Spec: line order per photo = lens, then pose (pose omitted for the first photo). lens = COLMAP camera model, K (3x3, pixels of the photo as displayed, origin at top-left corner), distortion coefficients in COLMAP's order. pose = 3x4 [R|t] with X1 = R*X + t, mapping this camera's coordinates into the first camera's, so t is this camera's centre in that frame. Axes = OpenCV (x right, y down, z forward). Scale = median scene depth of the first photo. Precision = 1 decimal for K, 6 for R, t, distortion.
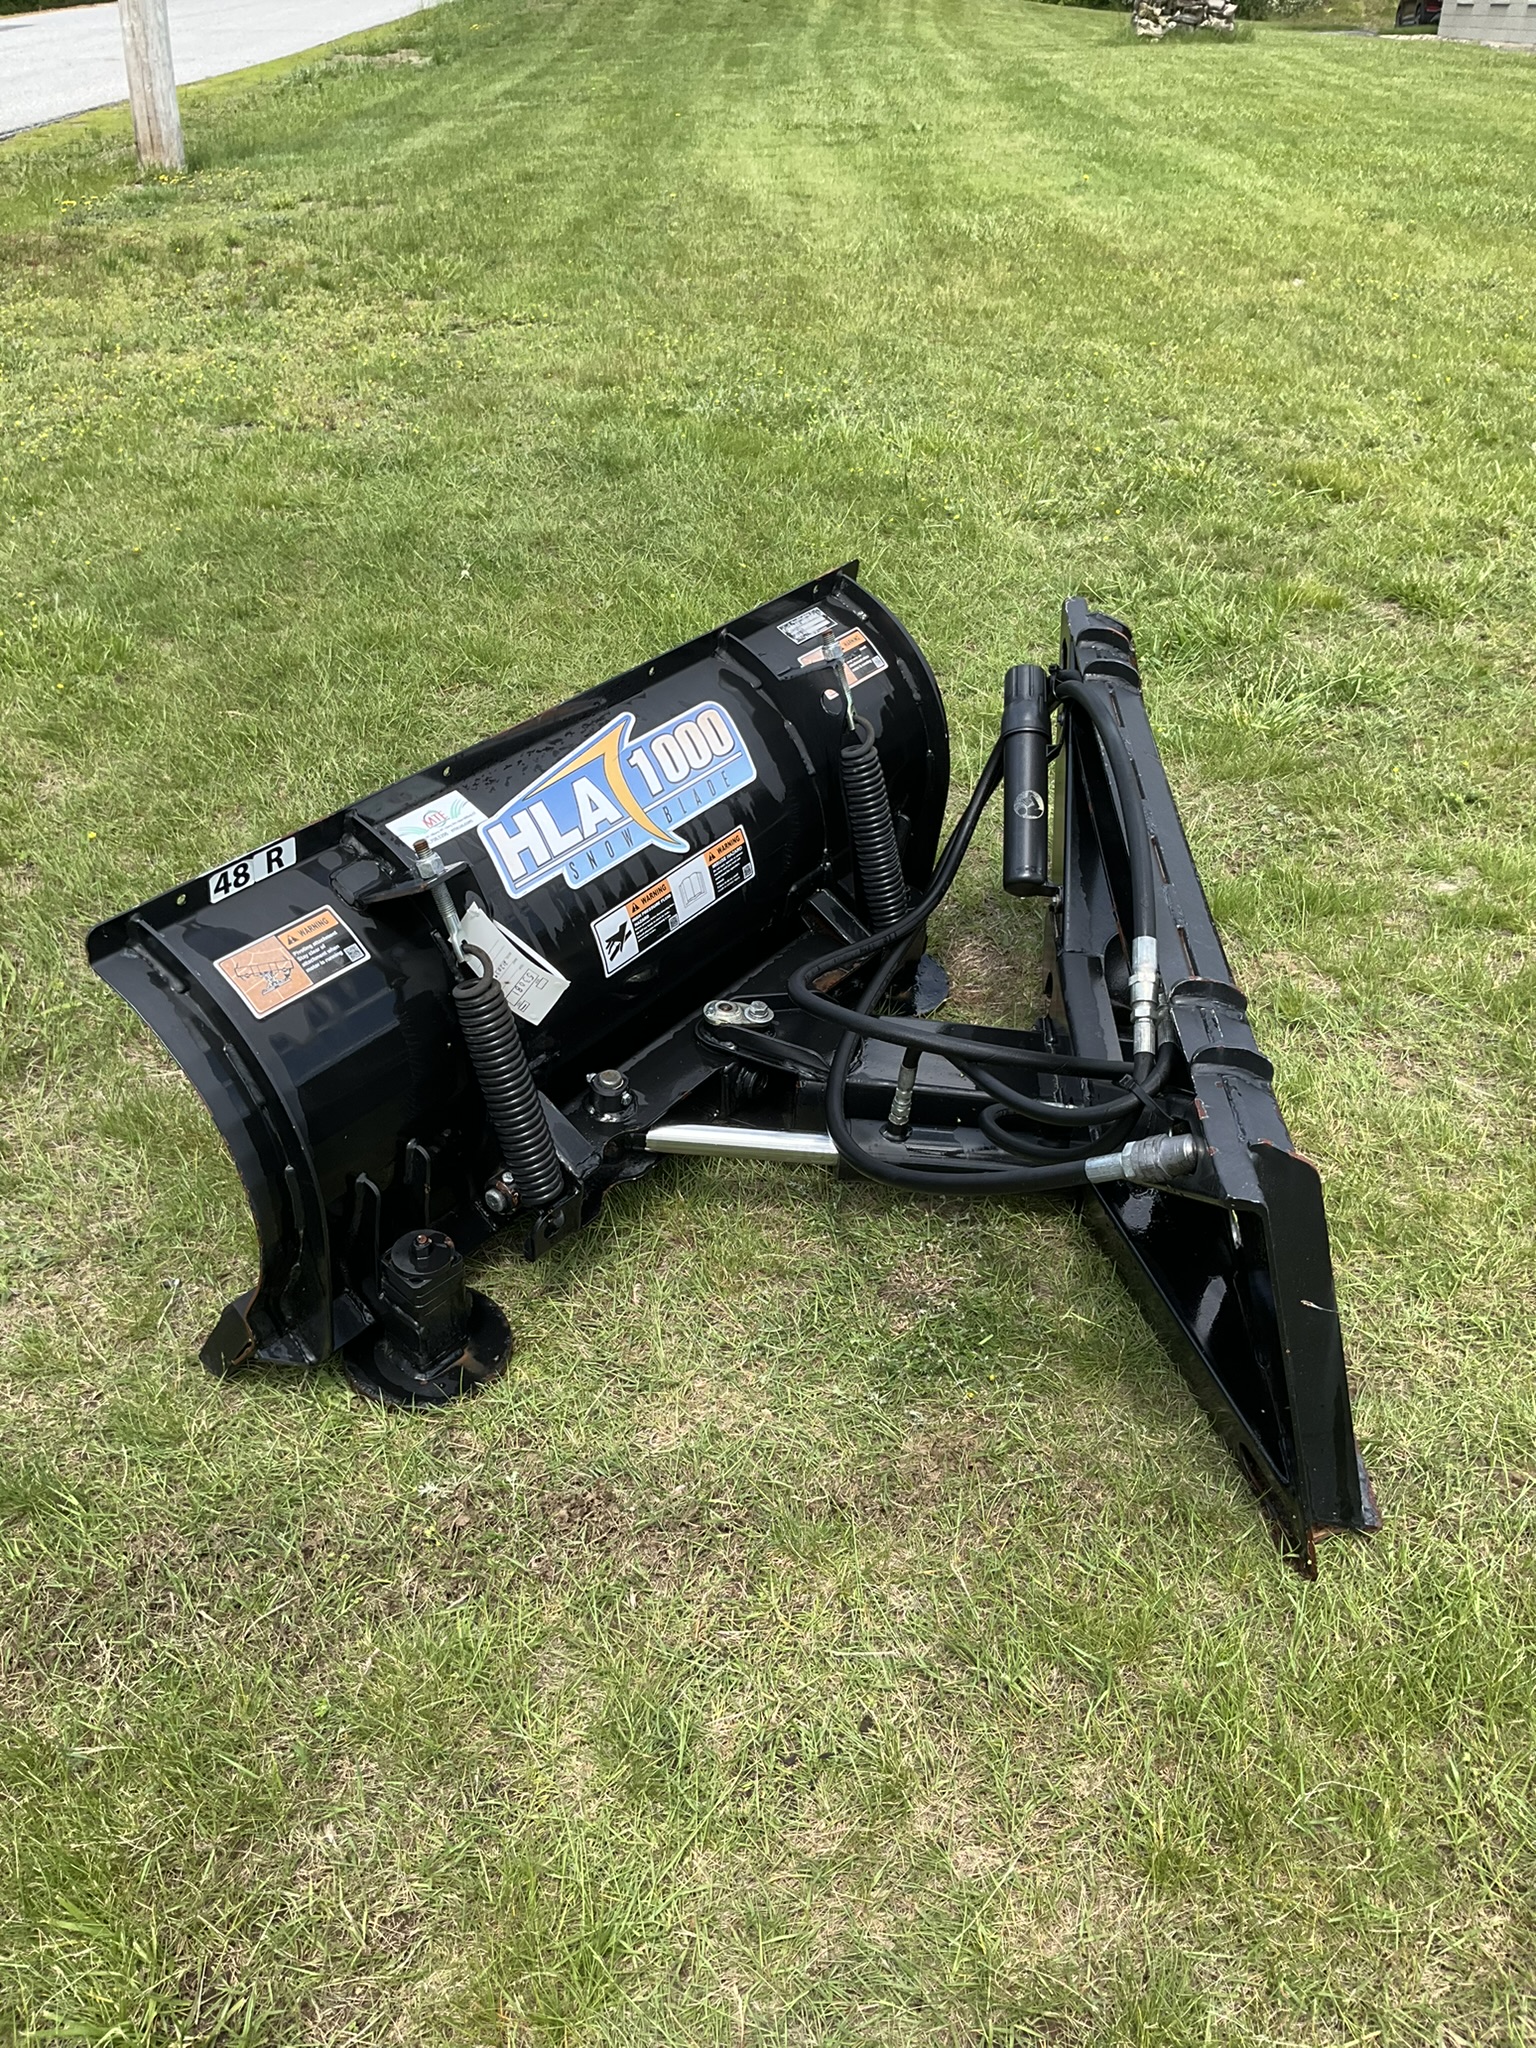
lens RADIAL K [[1751.5, 0, 765.8], [0, 1751.5, 1018.7], [0, 0, 1]] dist [0.017700, -0.068731]
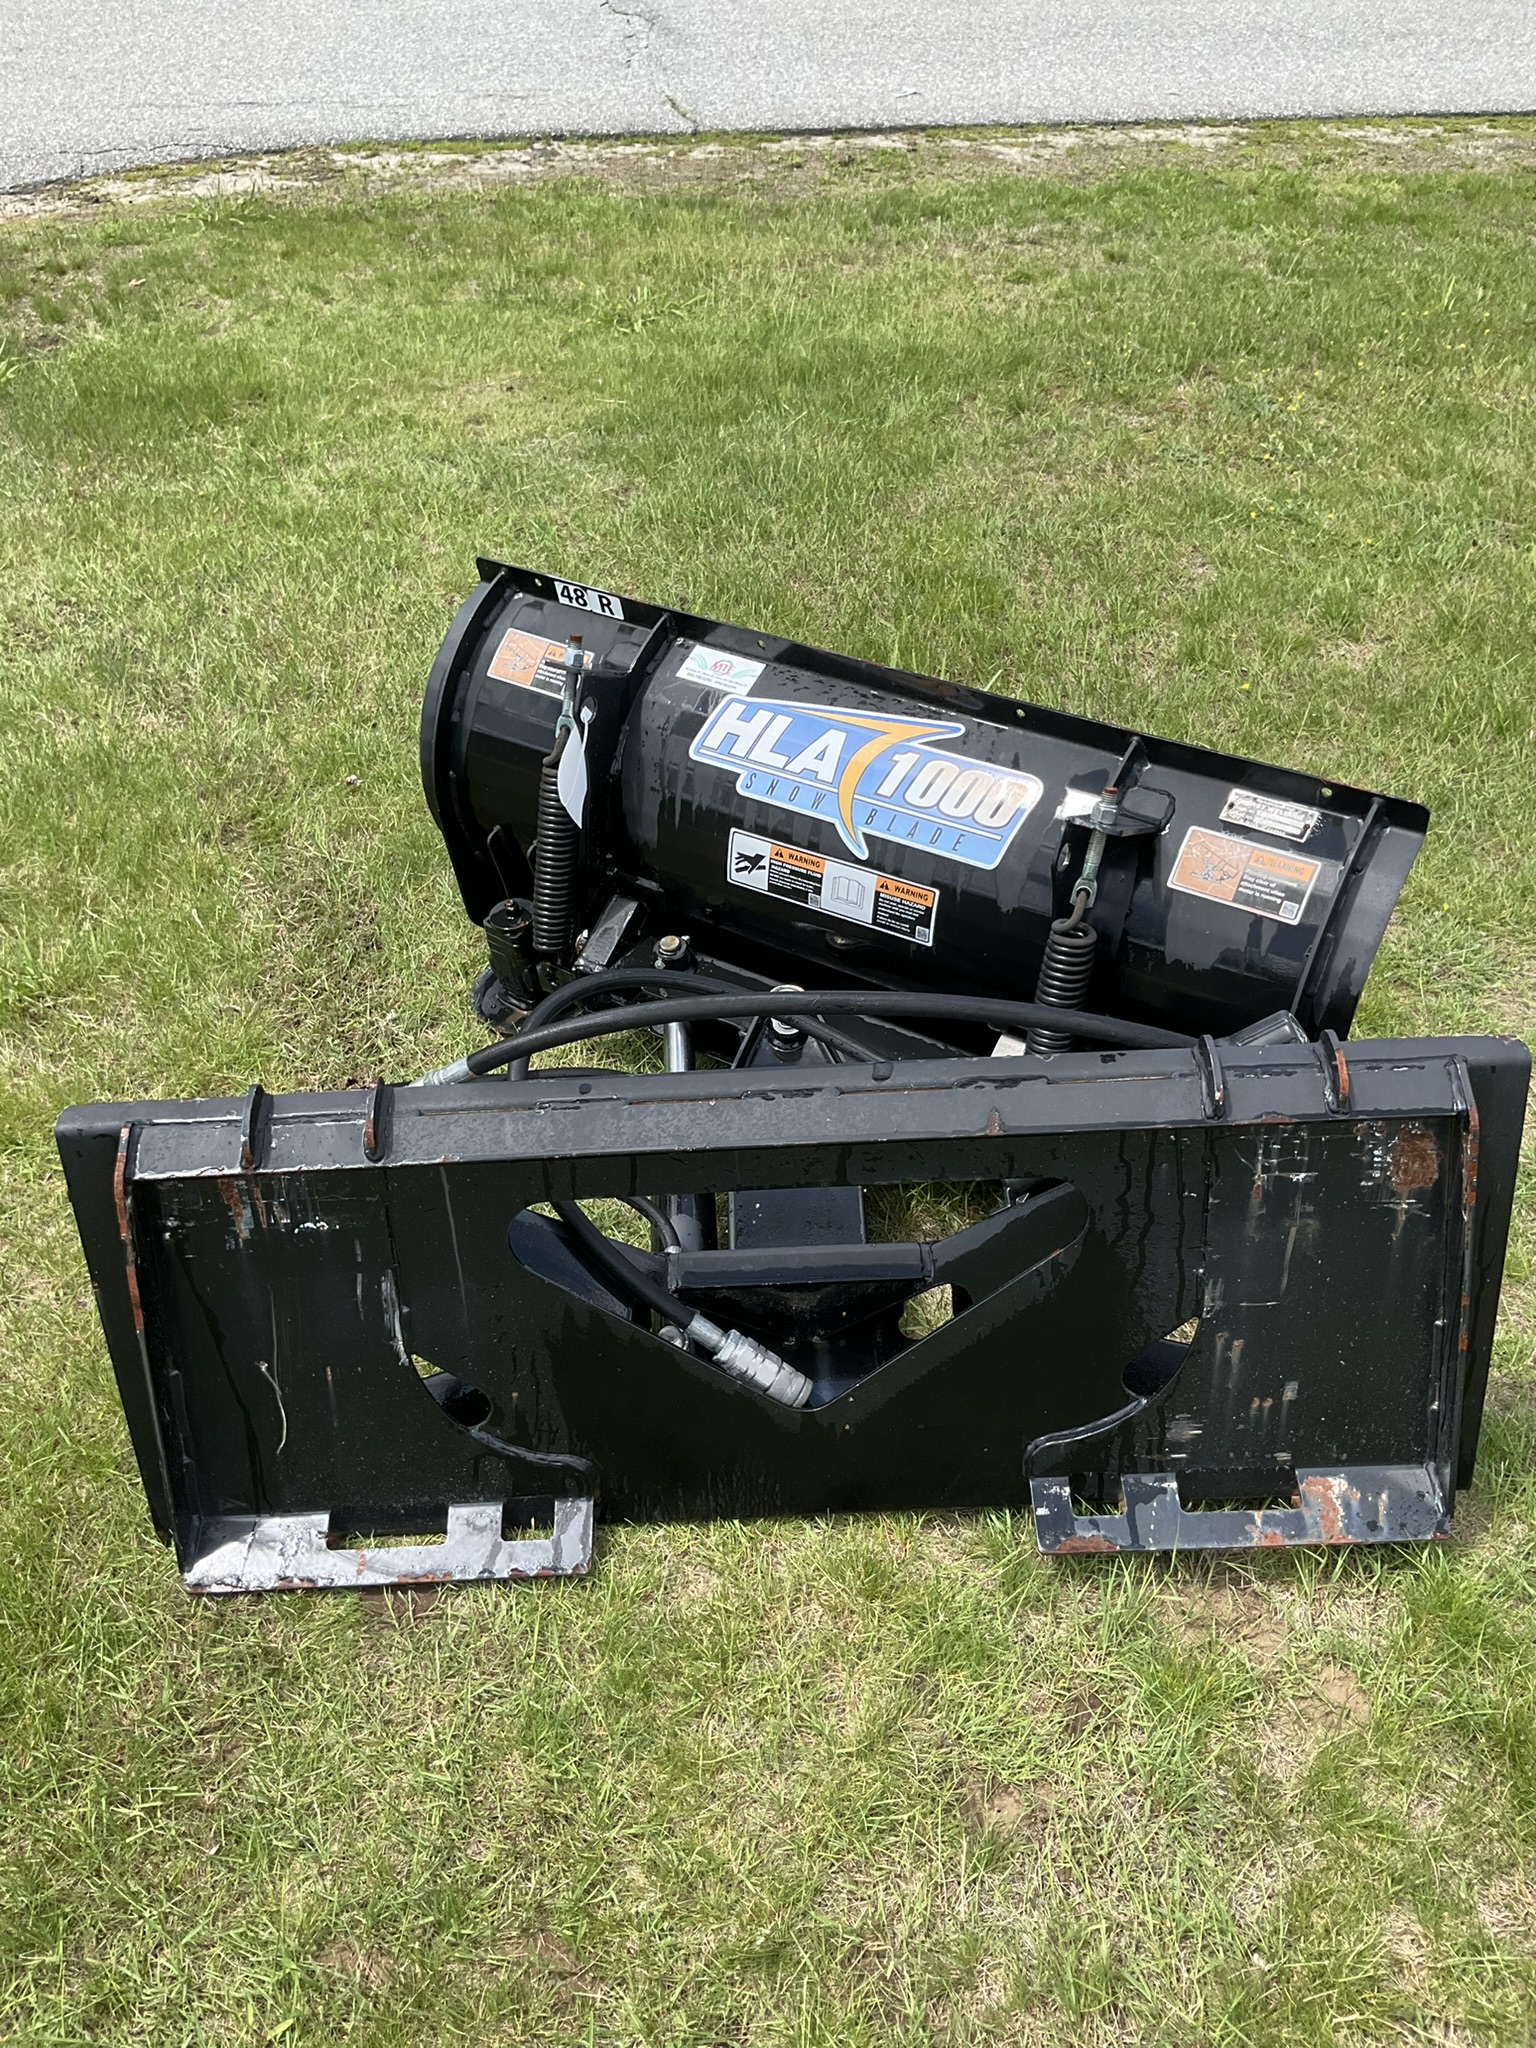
lens RADIAL K [[1751.5, 0, 786.3], [0, 1751.5, 1037.4], [0, 0, 1]] dist [0.017700, -0.068731]
pose [[0.063793, 0.642698, -0.763459, 1.540853], [-0.515761, 0.676162, 0.526114, -1.052703], [0.854354, 0.360200, 0.374613, 1.284402]]
